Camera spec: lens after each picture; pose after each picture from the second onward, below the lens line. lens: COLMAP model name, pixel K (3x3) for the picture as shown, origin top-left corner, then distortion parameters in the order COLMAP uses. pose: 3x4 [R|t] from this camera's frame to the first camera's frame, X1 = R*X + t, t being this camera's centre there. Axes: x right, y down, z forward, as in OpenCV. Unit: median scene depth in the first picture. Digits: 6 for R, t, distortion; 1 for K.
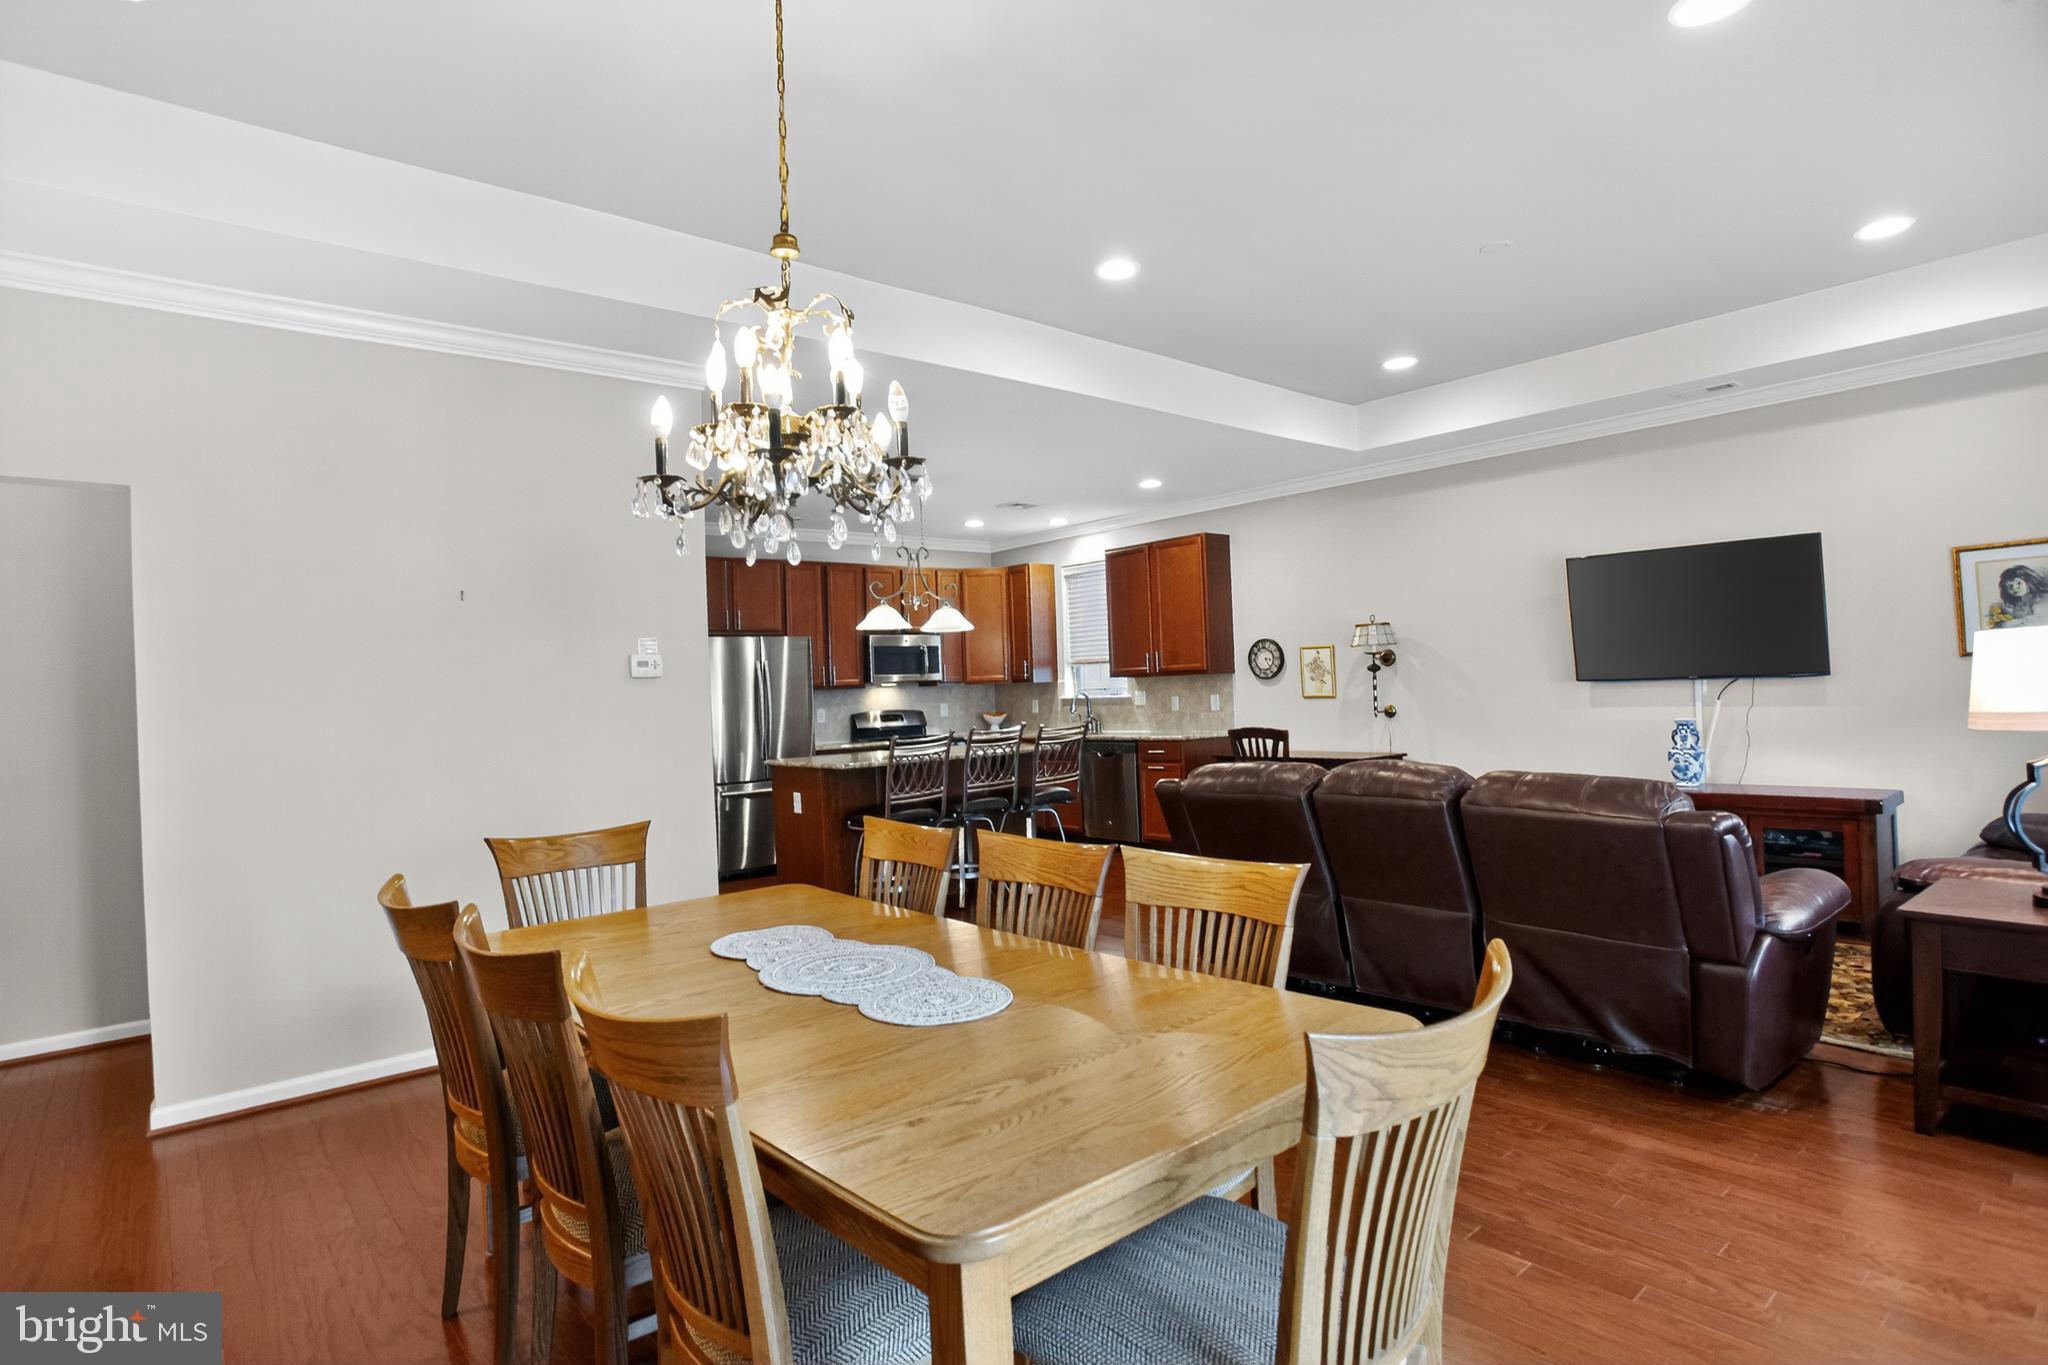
lens RADIAL K [[1055.3, 0, 1004.0], [0, 1055.3, 684.1], [0, 0, 1]] dist [-0.068071, 0.000440]
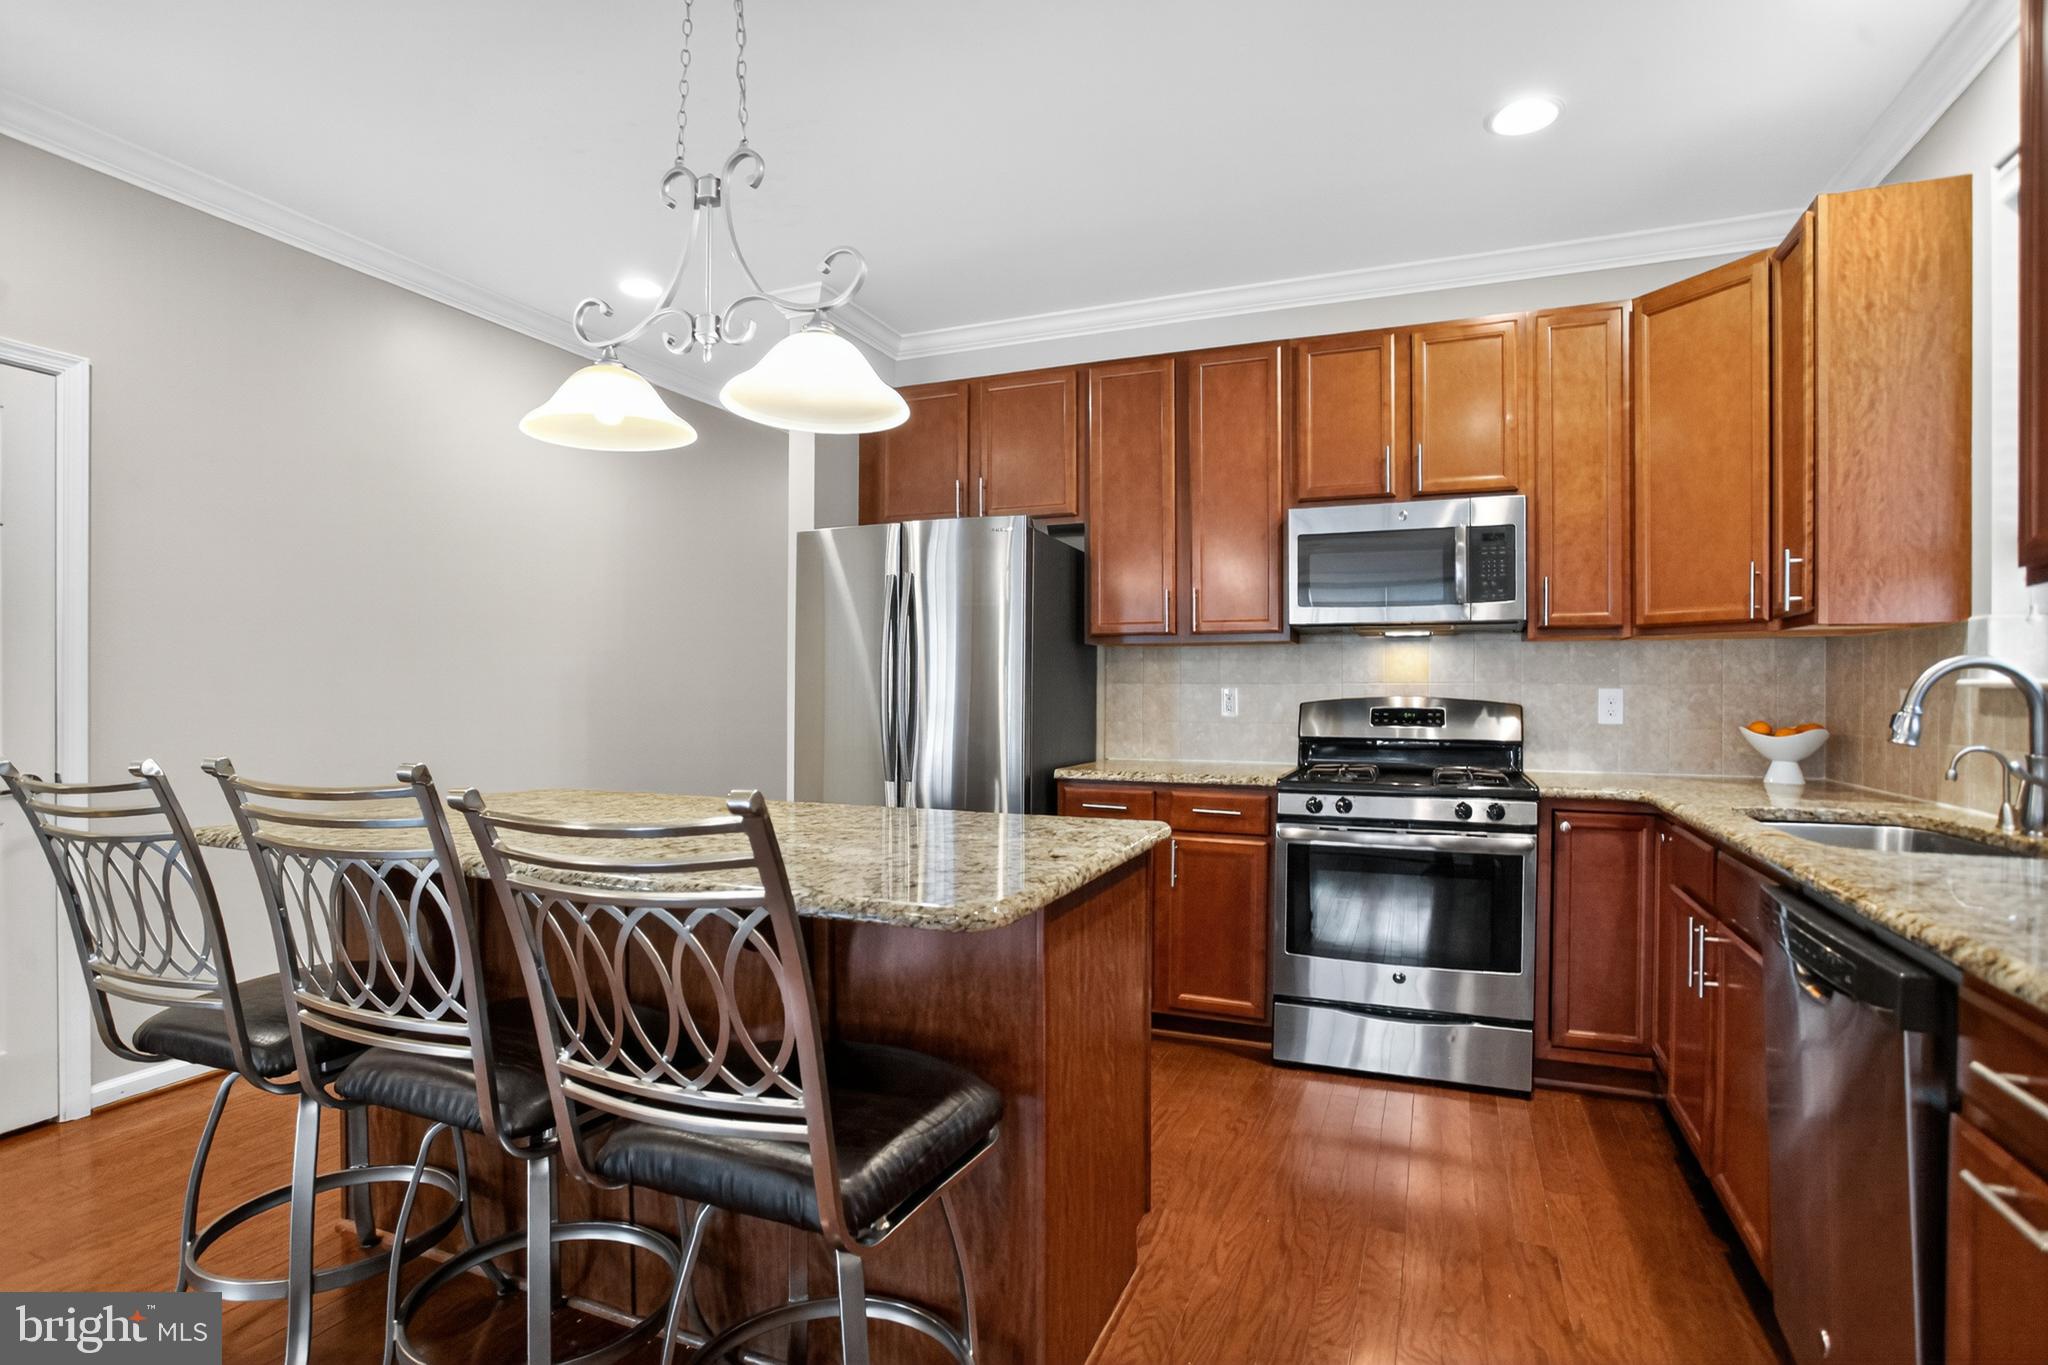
lens RADIAL K [[1026.9, 0, 998.0], [0, 1026.9, 688.0], [0, 0, 1]] dist [-0.070639, 0.031166]
pose [[0.448259, 0.040090, -0.893005, 0.198669], [-0.015427, 0.999192, 0.037113, 0.011087], [0.893771, -0.002860, 0.448515, 0.832382]]
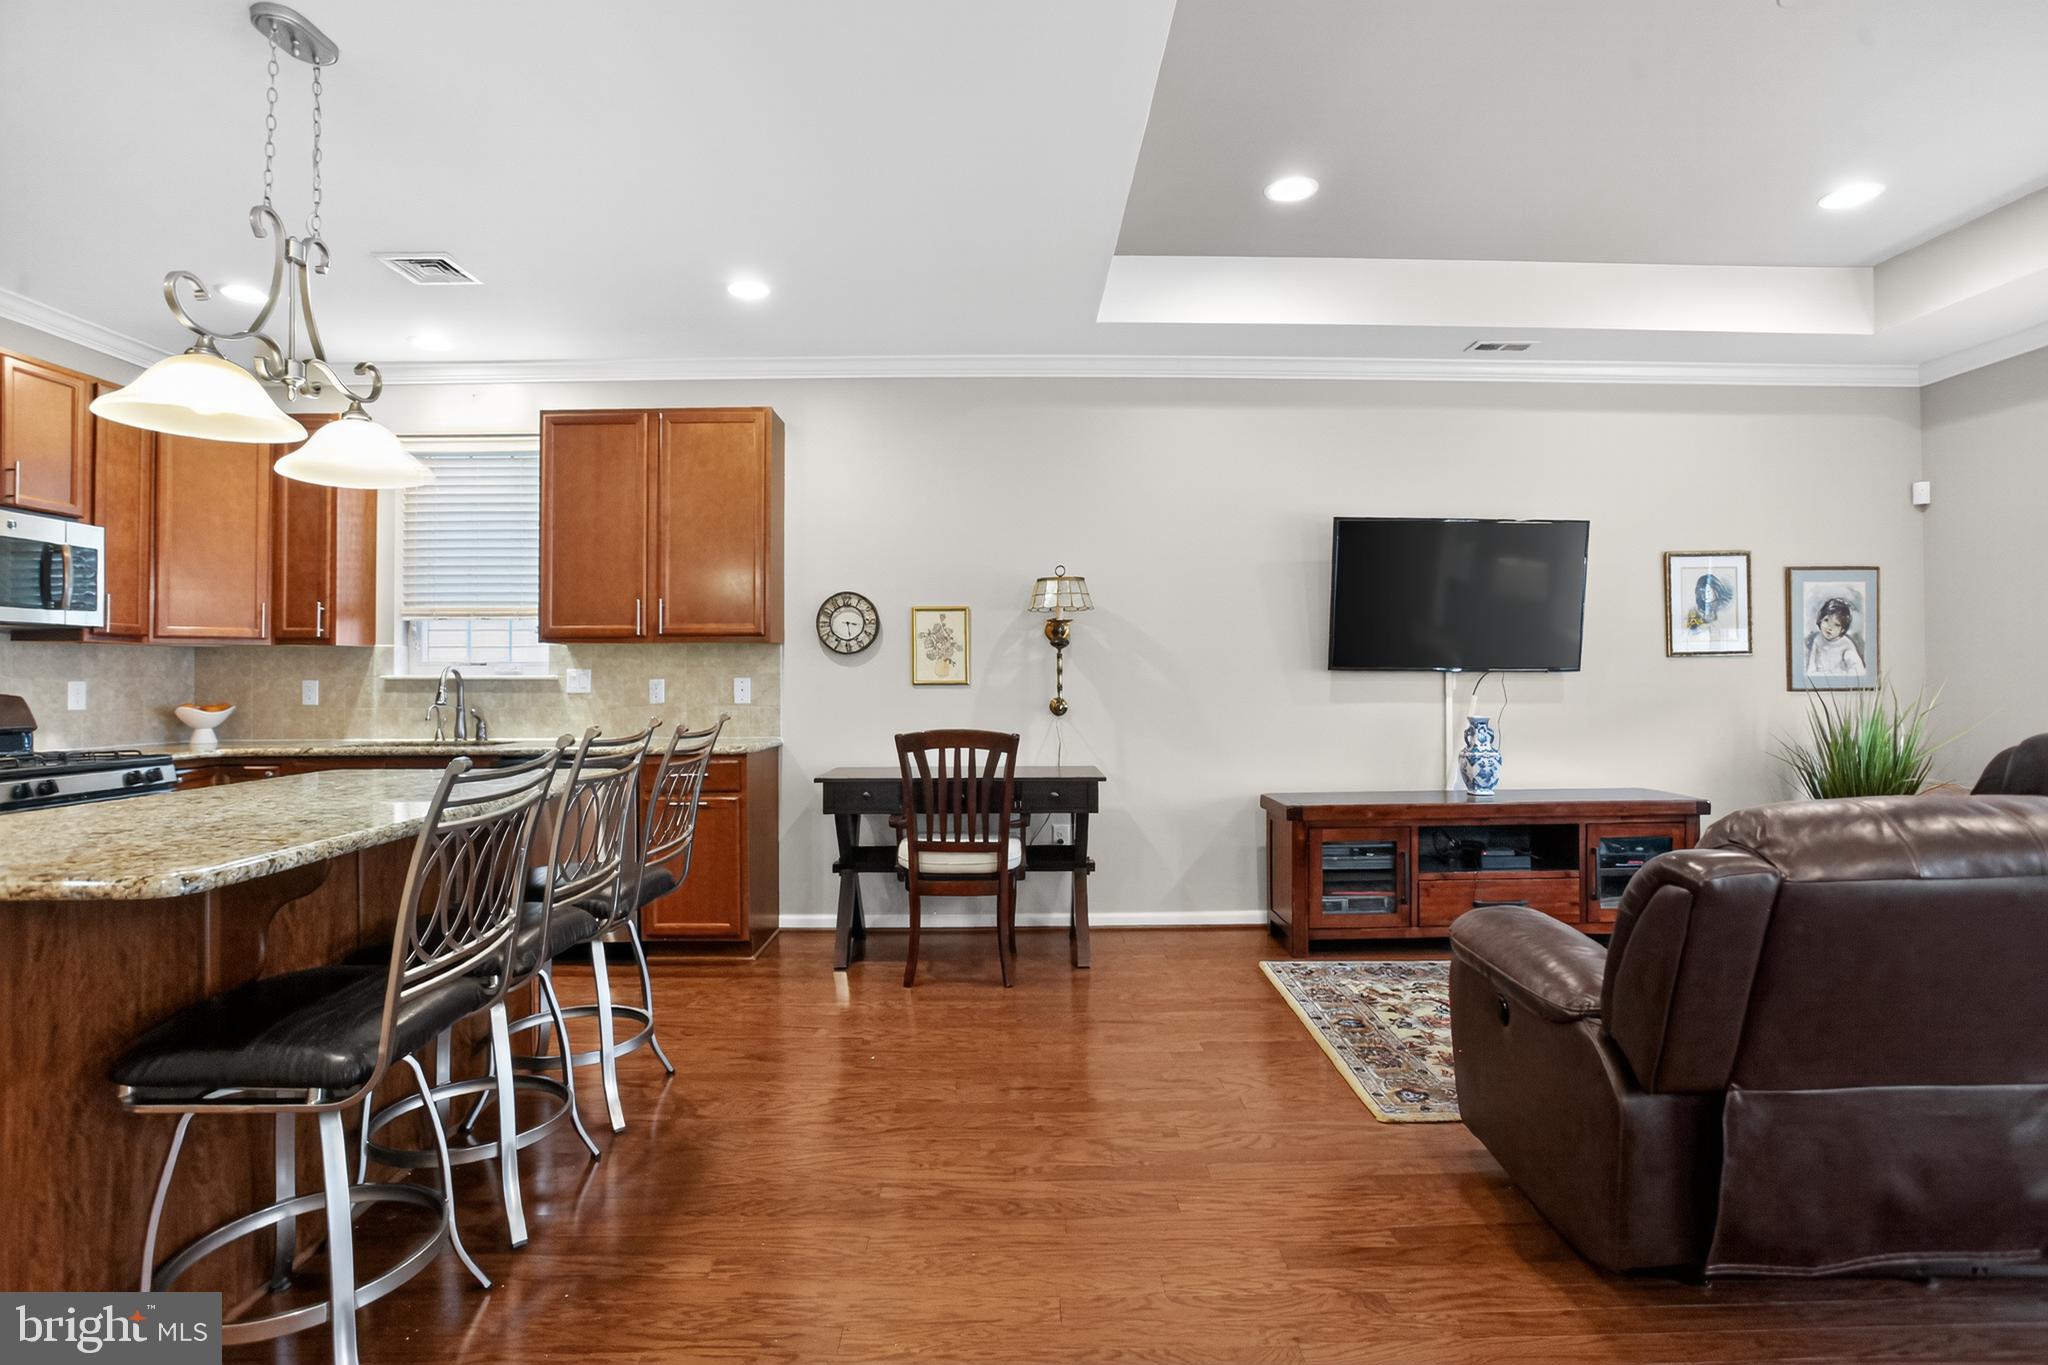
lens RADIAL K [[1009.5, 0, 1018.5], [0, 1009.5, 669.4], [0, 0, 1]] dist [-0.071120, 0.029530]
pose [[0.629148, 0.041975, 0.776151, -0.159027], [-0.024036, 0.999114, -0.034550, 0.022732], [-0.776914, 0.003082, 0.629599, 0.534952]]
